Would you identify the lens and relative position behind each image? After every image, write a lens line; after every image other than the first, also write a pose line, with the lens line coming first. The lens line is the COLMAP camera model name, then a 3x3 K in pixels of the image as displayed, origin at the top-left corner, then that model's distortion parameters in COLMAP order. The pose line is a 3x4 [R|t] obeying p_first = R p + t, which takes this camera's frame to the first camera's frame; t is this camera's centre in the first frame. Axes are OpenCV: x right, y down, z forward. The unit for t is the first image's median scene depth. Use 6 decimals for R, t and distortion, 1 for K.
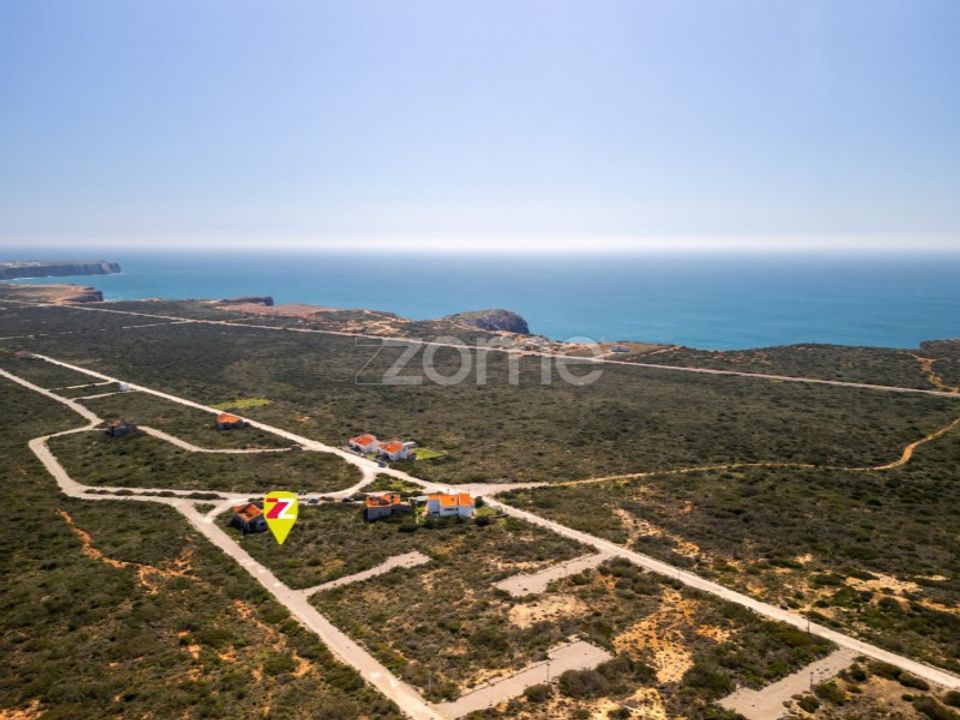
lens RADIAL K [[802.4, 0, 480.0], [0, 802.4, 360.0], [0, 0, 1]] dist [0.038721, -0.003545]
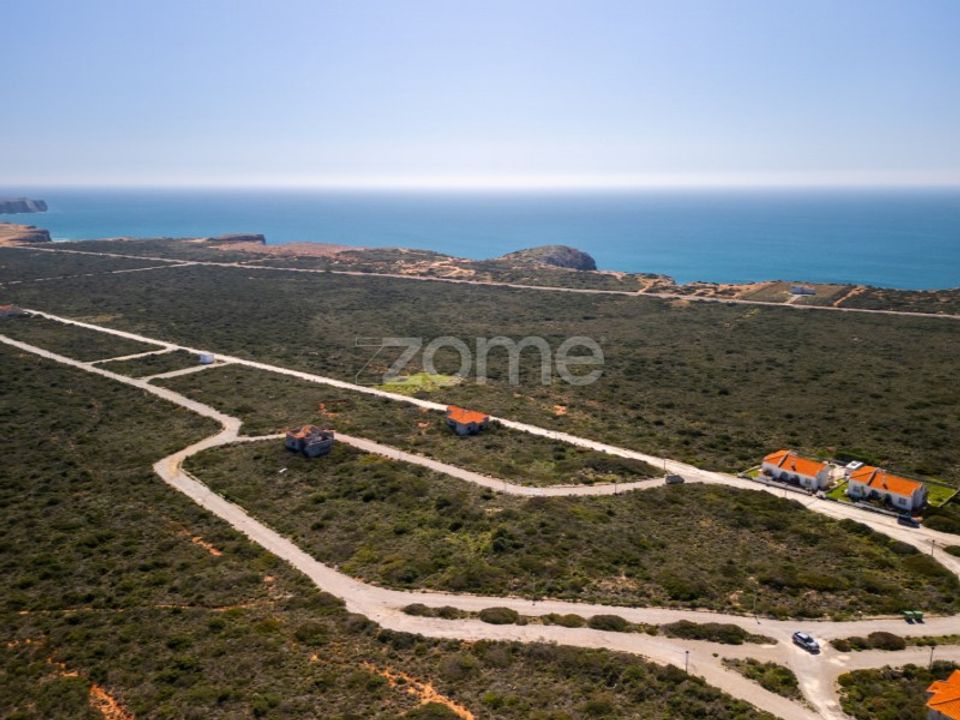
lens RADIAL K [[747.2, 0, 480.0], [0, 747.2, 360.0], [0, 0, 1]] dist [0.035373, -0.003084]
pose [[0.992218, -0.028825, 0.121133, -0.235899], [0.018372, 0.996079, 0.086536, -0.014950], [-0.123153, -0.083637, 0.988857, 0.262328]]
